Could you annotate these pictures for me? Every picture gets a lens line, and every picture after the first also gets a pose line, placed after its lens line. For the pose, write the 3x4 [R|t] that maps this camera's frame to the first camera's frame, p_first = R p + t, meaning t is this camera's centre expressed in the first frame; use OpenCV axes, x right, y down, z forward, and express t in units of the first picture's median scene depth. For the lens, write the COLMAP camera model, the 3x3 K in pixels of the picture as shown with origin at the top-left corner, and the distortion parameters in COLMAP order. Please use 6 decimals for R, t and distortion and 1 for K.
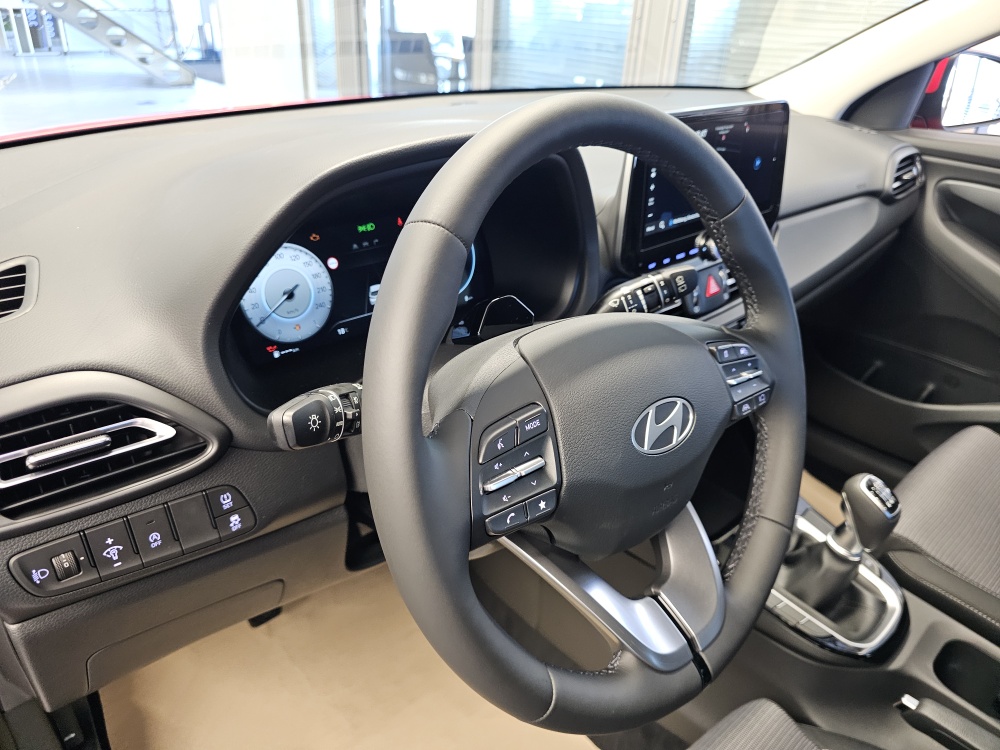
lens RADIAL K [[689.2, 0, 494.4], [0, 689.2, 371.6], [0, 0, 1]] dist [0.021371, -0.036268]
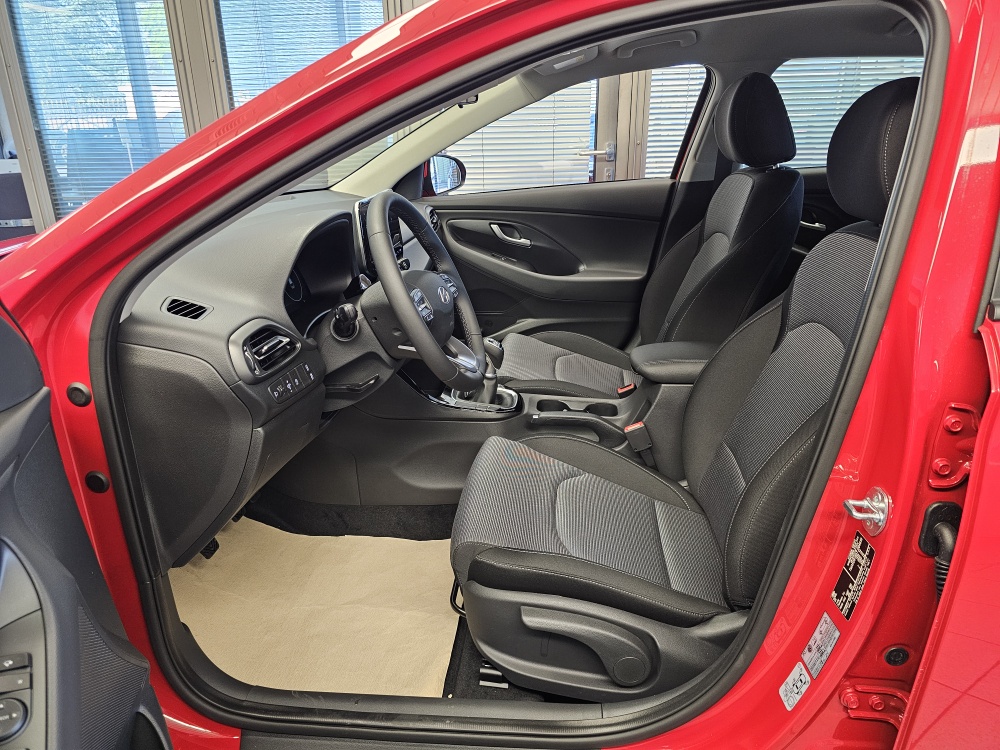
lens RADIAL K [[683.2, 0, 500.4], [0, 683.2, 371.2], [0, 0, 1]] dist [0.030799, -0.041729]
pose [[0.742595, -0.283956, 0.606566, -1.029529], [0.361269, 0.932444, -0.005776, 0.350311], [-0.563948, 0.223423, 0.795012, -0.983539]]
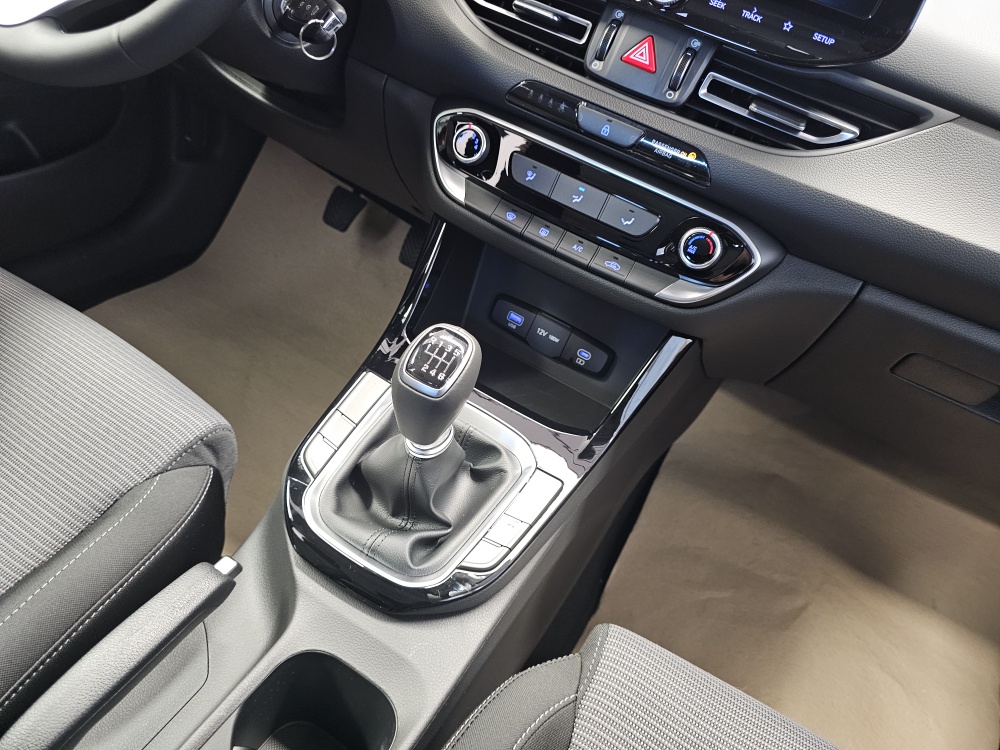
lens RADIAL K [[683.2, 0, 500.4], [0, 683.2, 371.2], [0, 0, 1]] dist [0.030799, -0.041729]
pose [[0.328338, 0.614467, -0.717374, 1.246088], [-0.643906, 0.701266, 0.305958, -0.034290], [0.691071, 0.361464, 0.625911, 0.837016]]
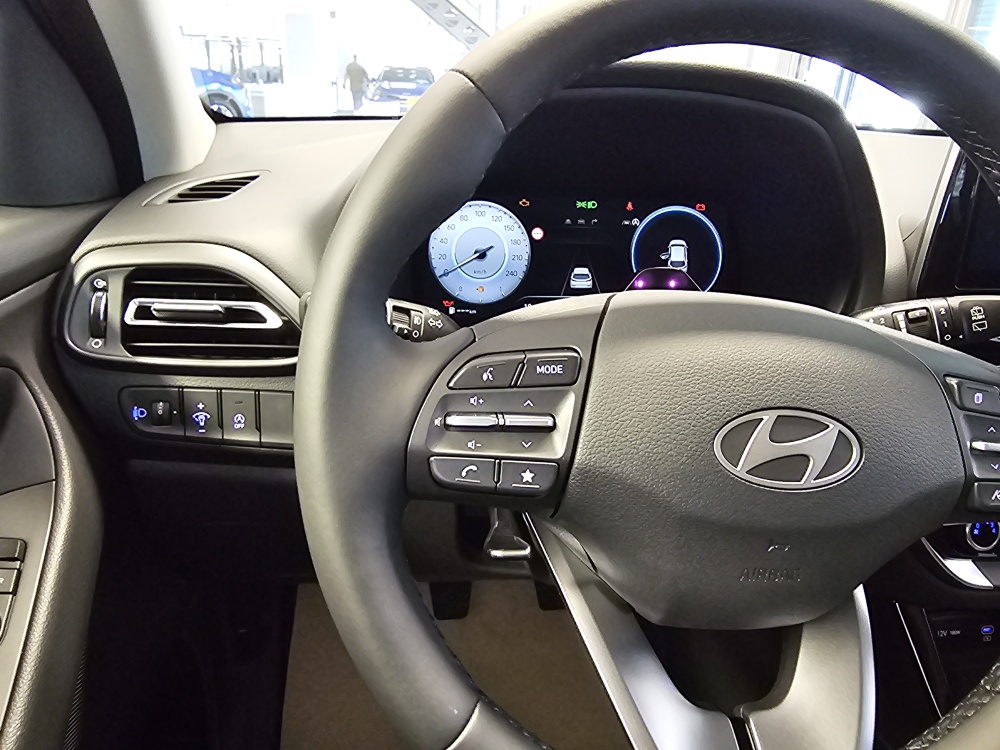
lens RADIAL K [[678.7, 0, 496.0], [0, 678.7, 372.5], [0, 0, 1]] dist [-0.000455, 0.002643]
pose [[0.825166, 0.212245, -0.523502, 0.244752], [-0.276176, 0.960001, -0.046104, 0.082807], [0.492777, 0.182621, 0.850776, 0.228554]]
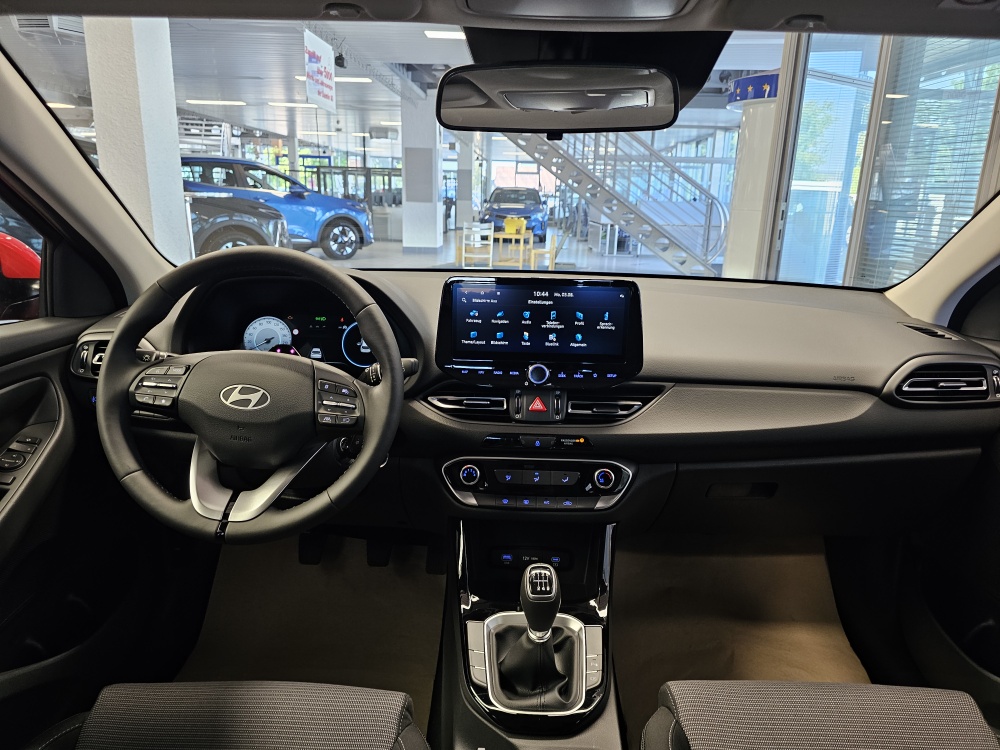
lens RADIAL K [[666.6, 0, 500.8], [0, 666.6, 376.1], [0, 0, 1]] dist [0.121386, -0.159601]
pose [[0.720554, 0.152751, -0.676365, 1.543939], [-0.324633, 0.936242, -0.134400, 0.031418], [0.612712, 0.316413, 0.724201, -0.001369]]
